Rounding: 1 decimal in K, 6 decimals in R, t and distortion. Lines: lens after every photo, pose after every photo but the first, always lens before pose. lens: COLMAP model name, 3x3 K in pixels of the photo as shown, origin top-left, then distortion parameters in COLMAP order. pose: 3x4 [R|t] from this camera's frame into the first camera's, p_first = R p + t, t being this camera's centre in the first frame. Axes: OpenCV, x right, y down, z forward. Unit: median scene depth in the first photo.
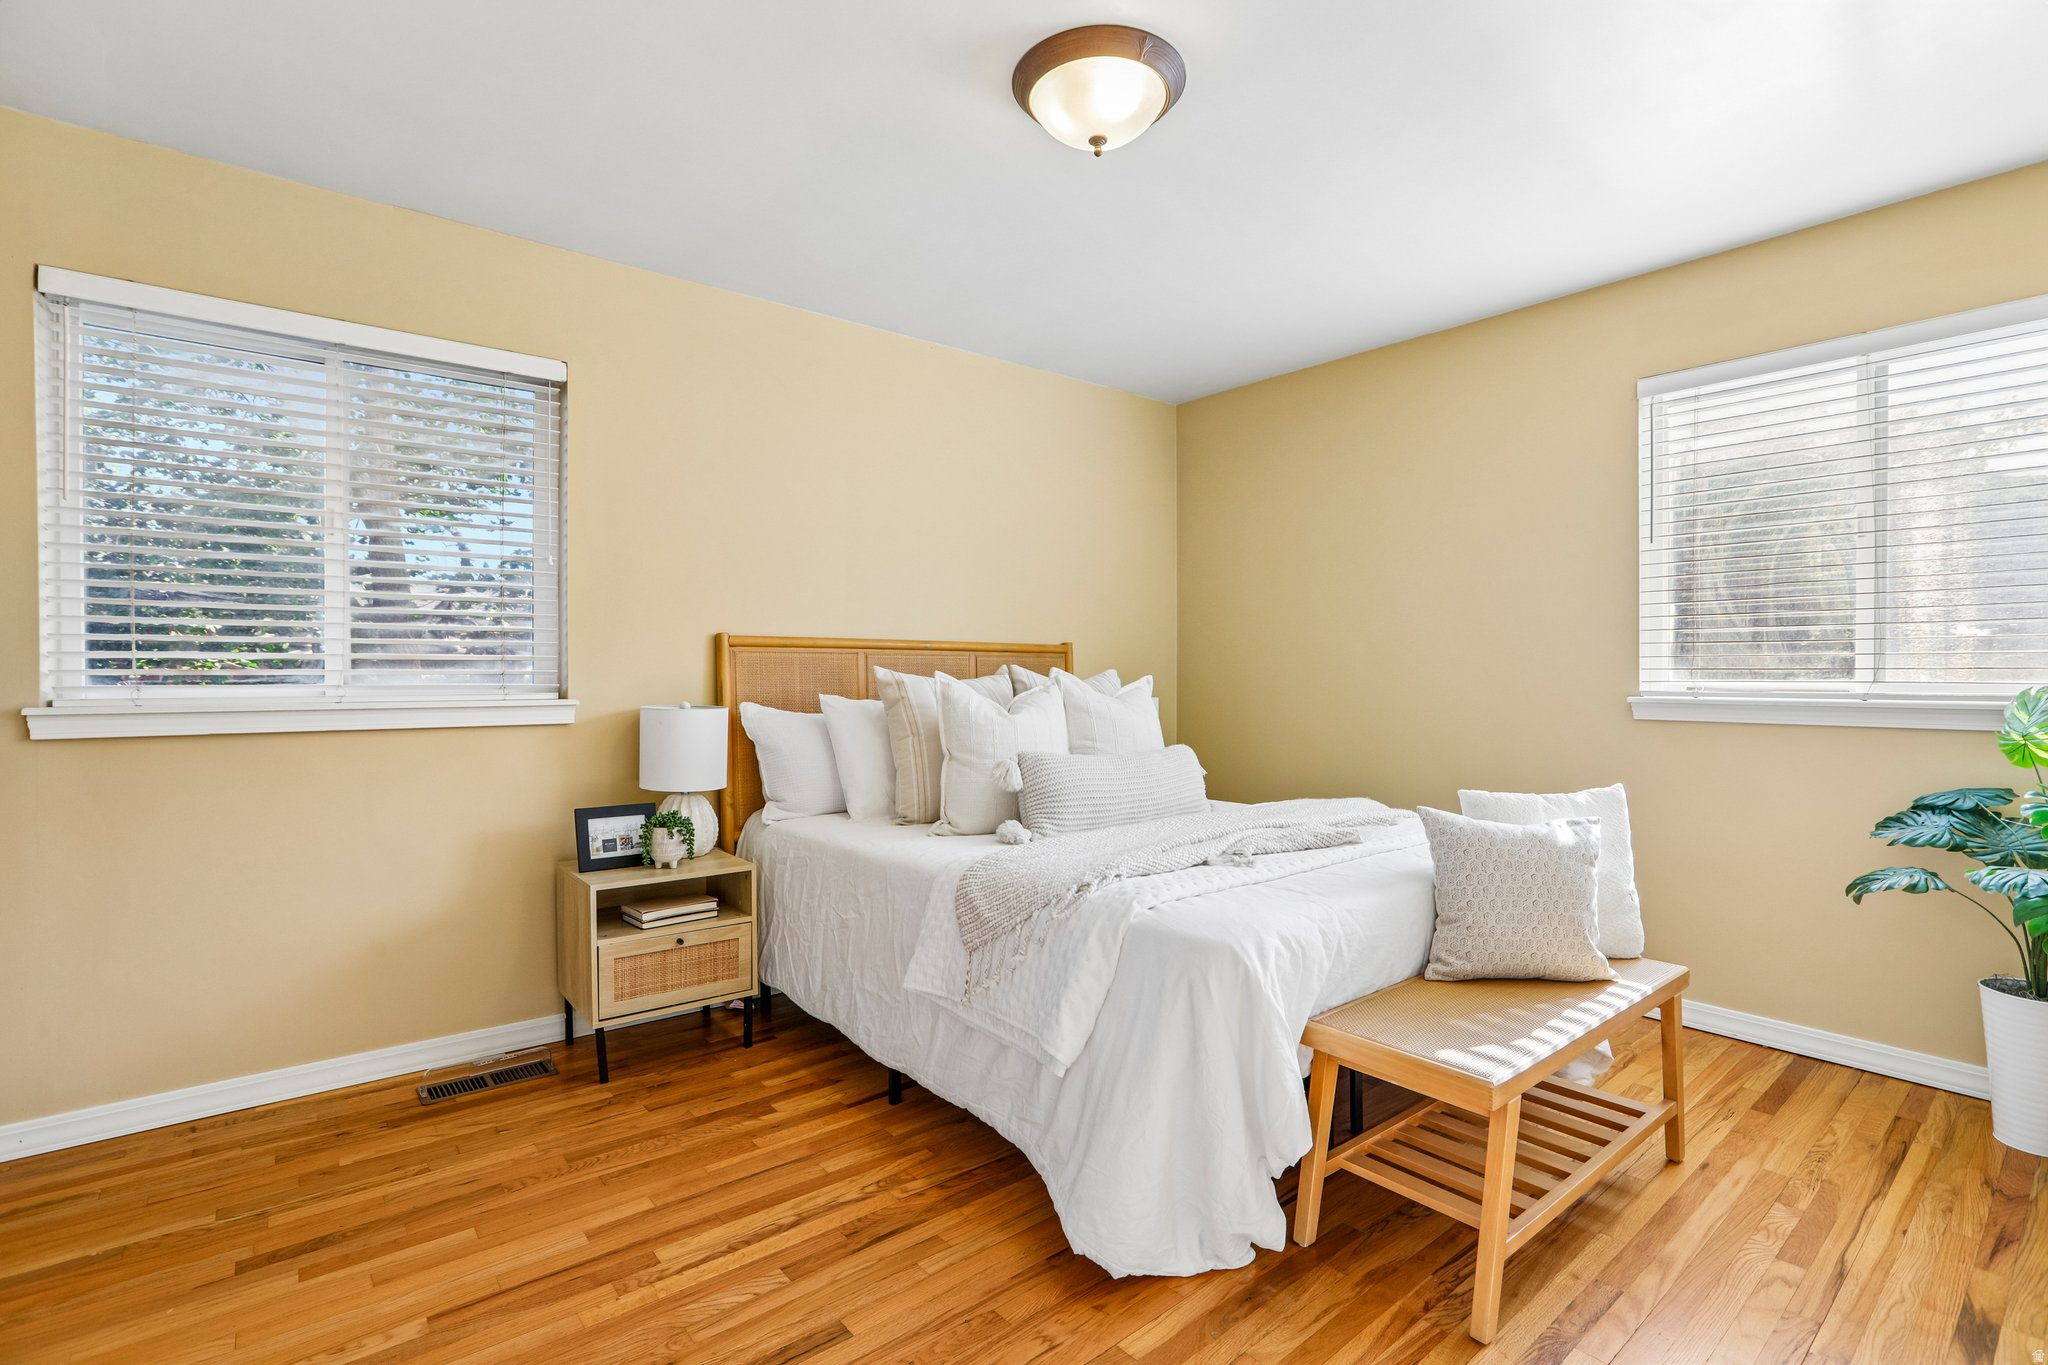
lens RADIAL K [[945.0, 0, 986.5], [0, 945.0, 678.0], [0, 0, 1]] dist [-0.027538, 0.000566]
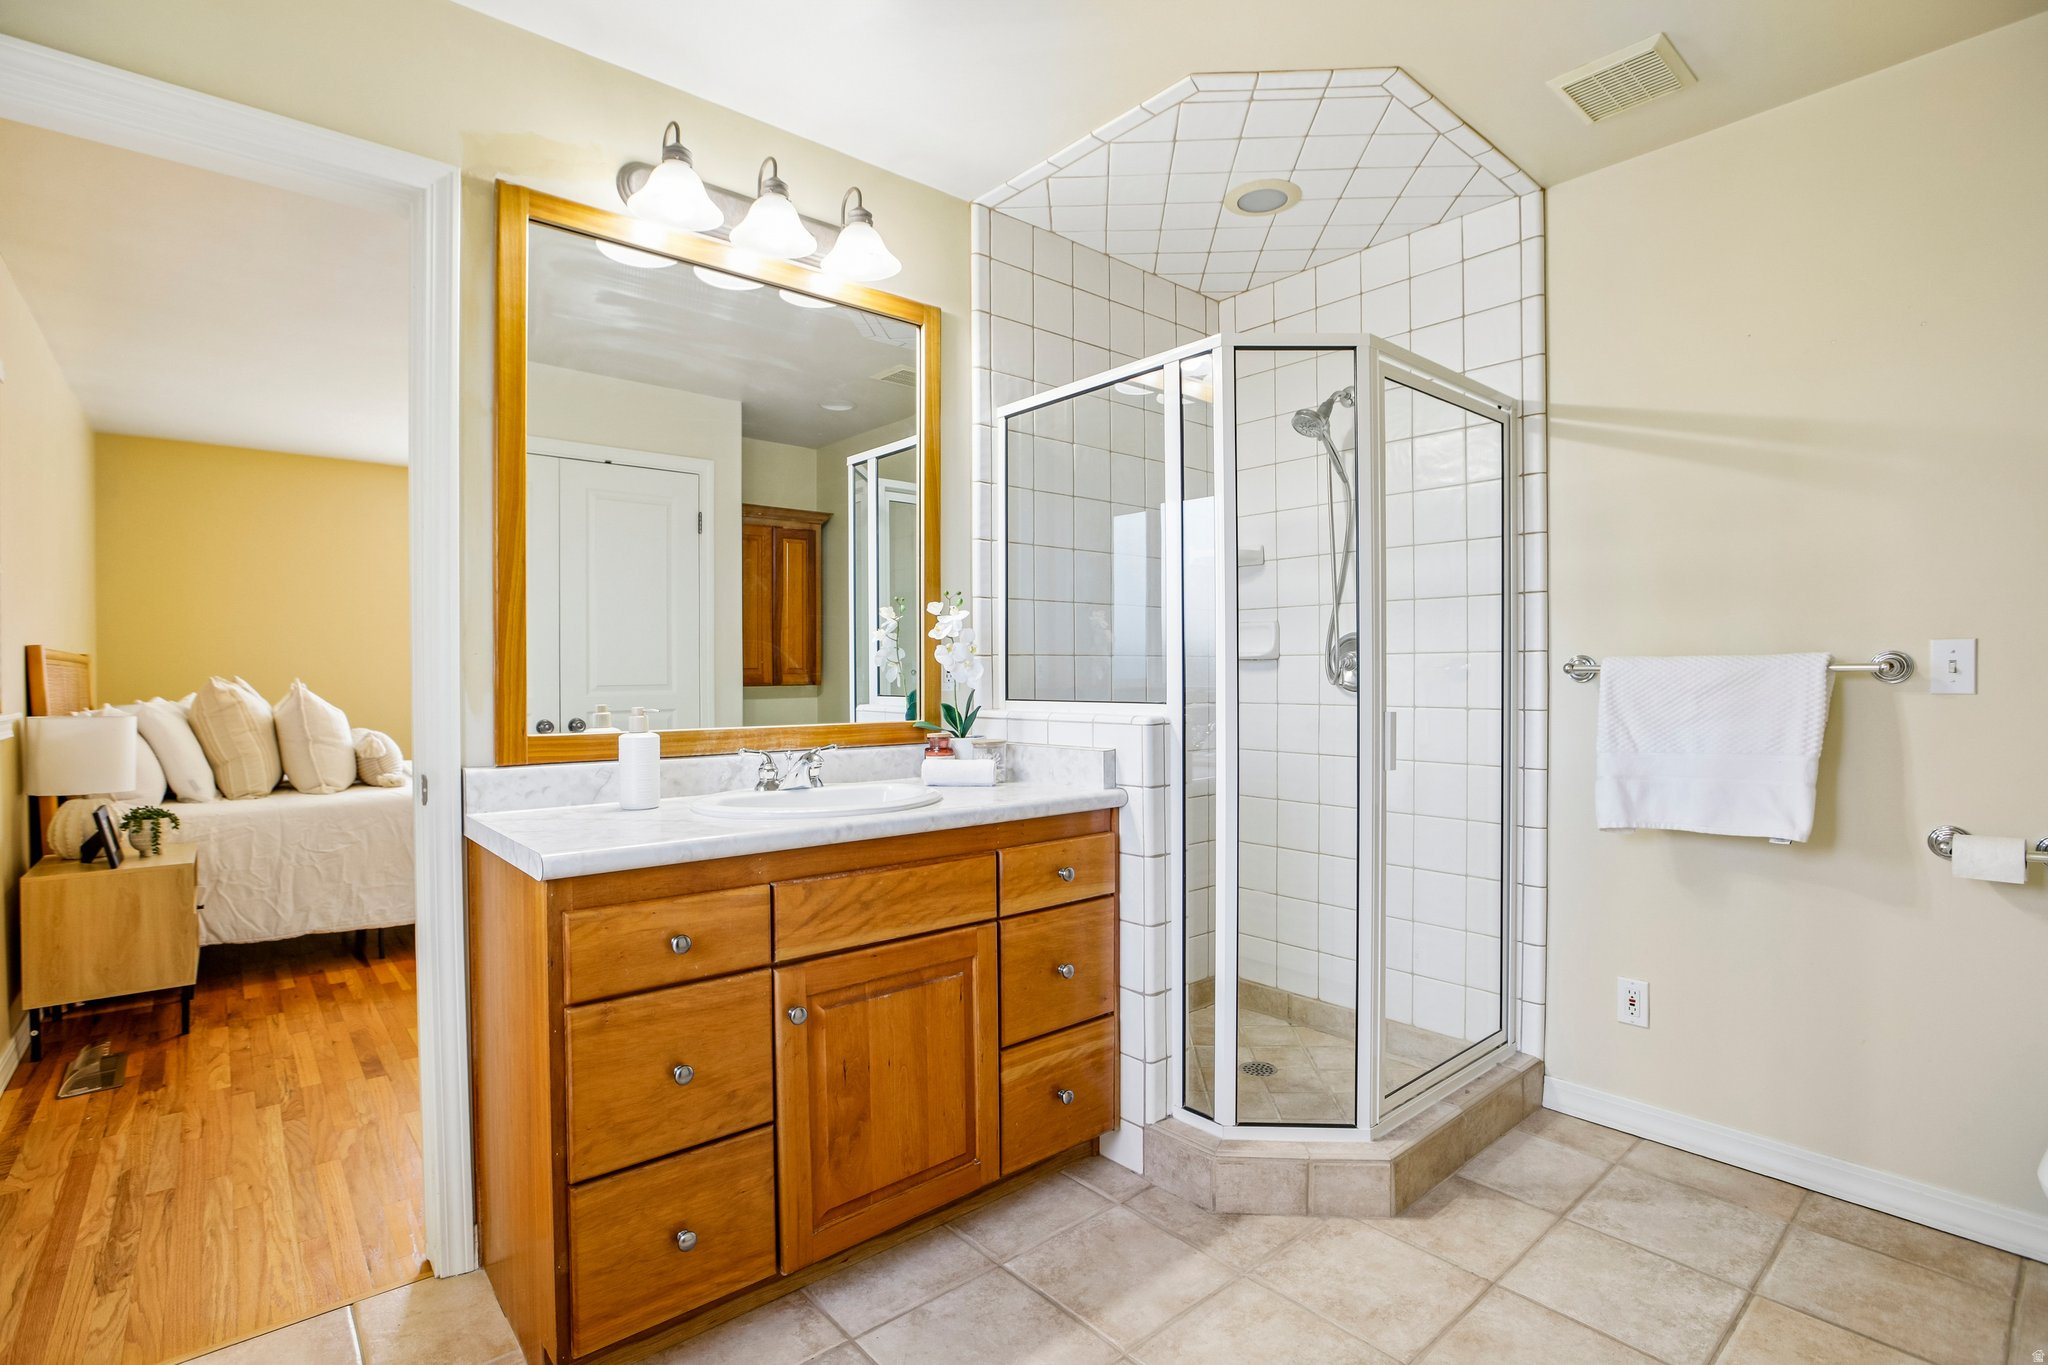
lens RADIAL K [[962.6, 0, 1020.9], [0, 962.6, 683.5], [0, 0, 1]] dist [-0.028405, 0.002076]
pose [[-0.033961, -0.008731, 0.999385, -1.754070], [0.010580, 0.999903, 0.009095, -0.005561], [-0.999367, 0.010882, -0.033865, -0.008743]]
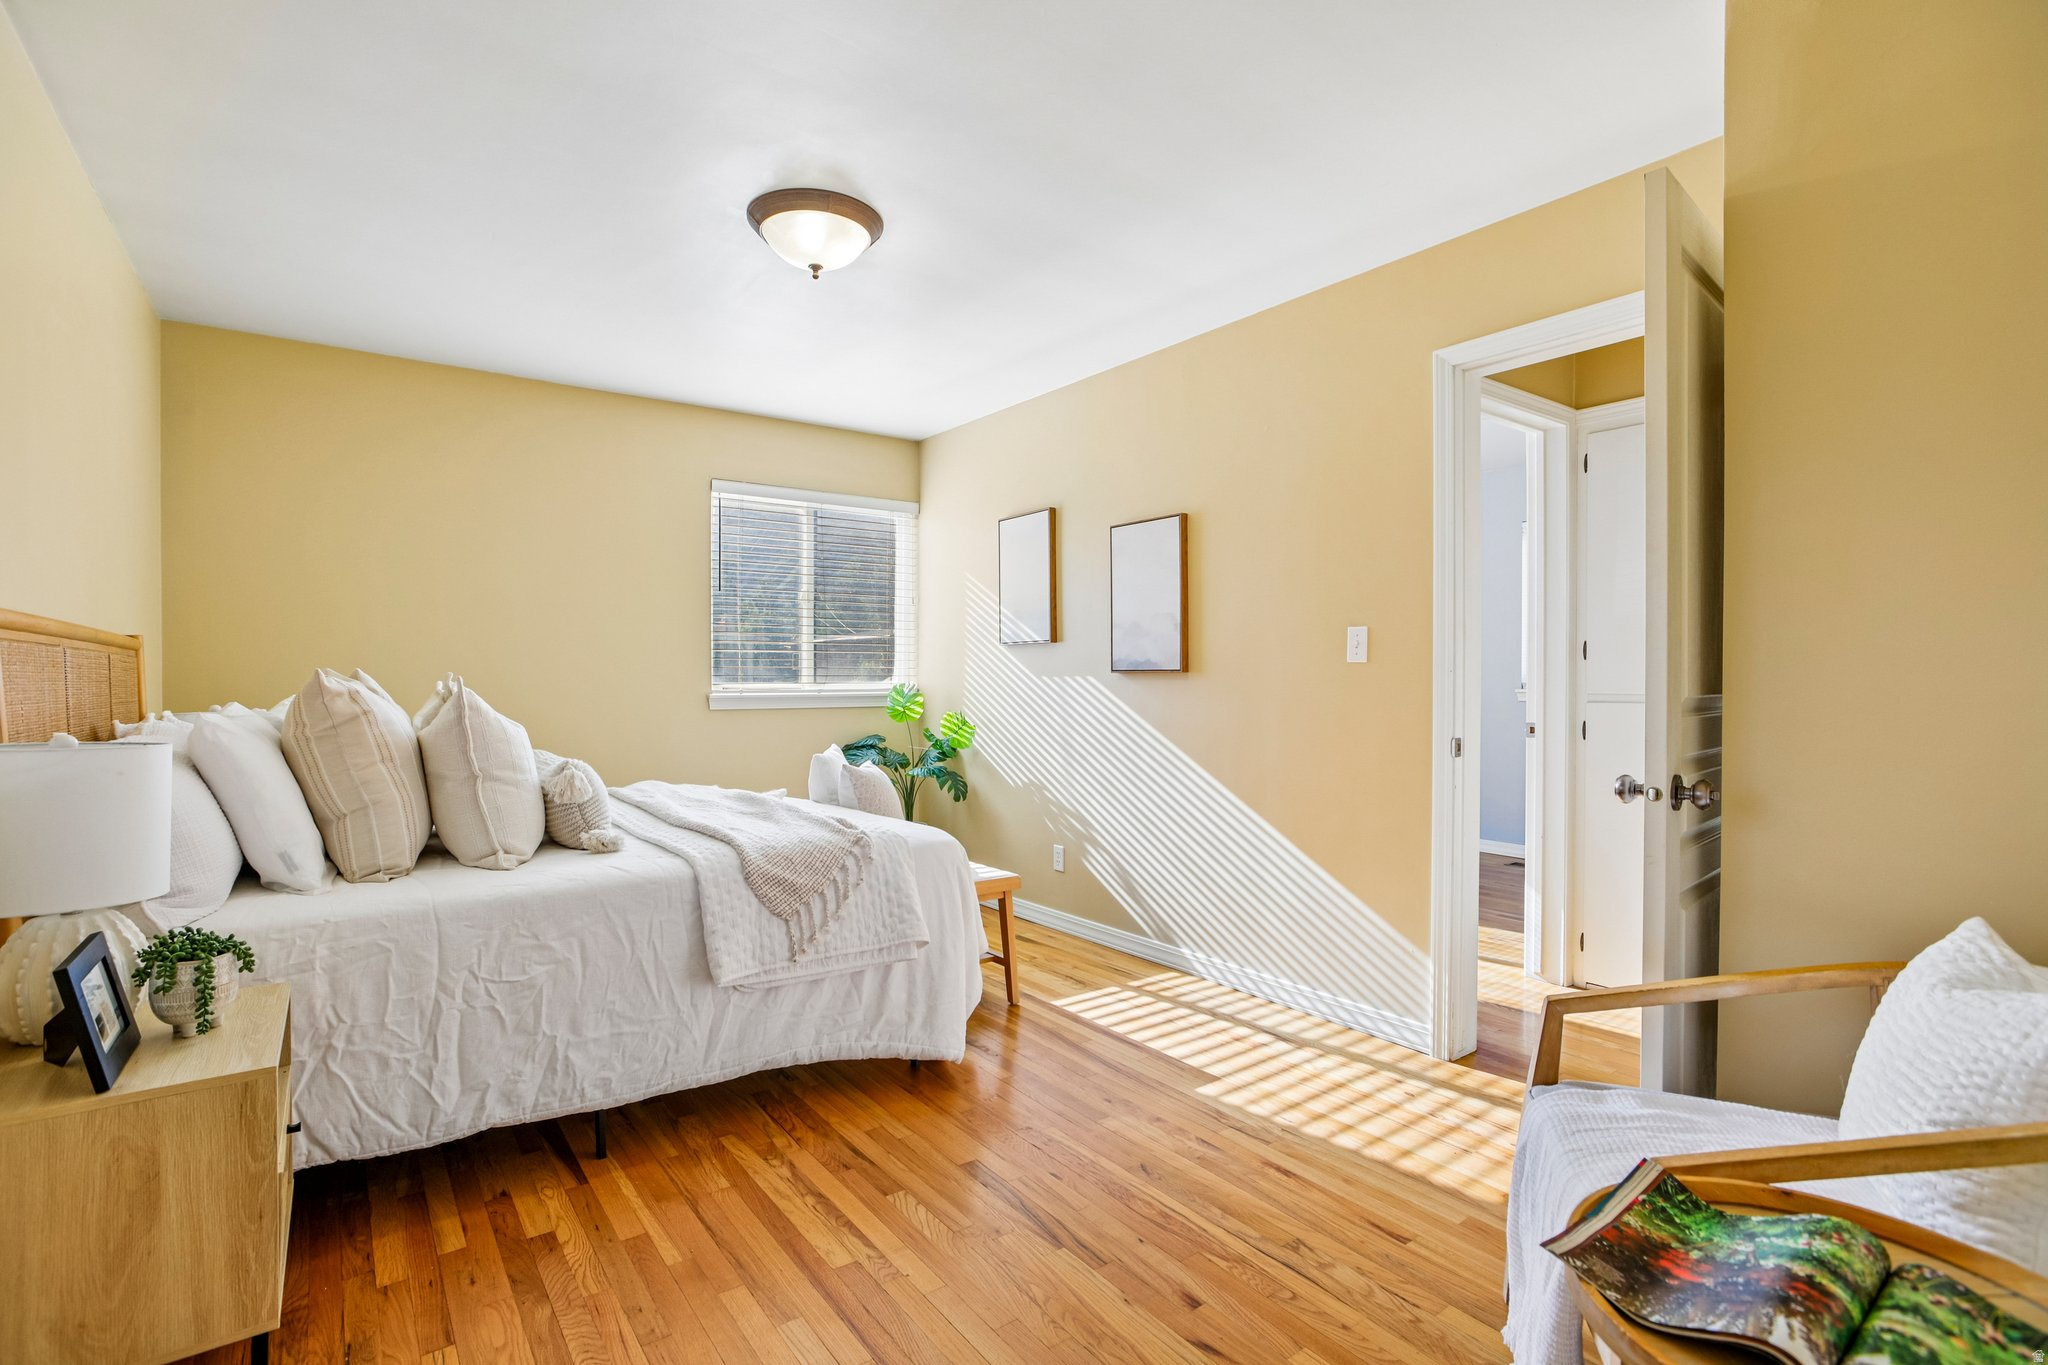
lens RADIAL K [[960.0, 0, 1024.0], [0, 960.0, 682.5], [0, 0, 1]] dist [-0.030073, 0.009024]
pose [[0.038080, -0.004201, 0.999266, -1.018469], [0.007657, 0.999963, 0.003912, -0.001403], [-0.999245, 0.007502, 0.038111, 0.576158]]
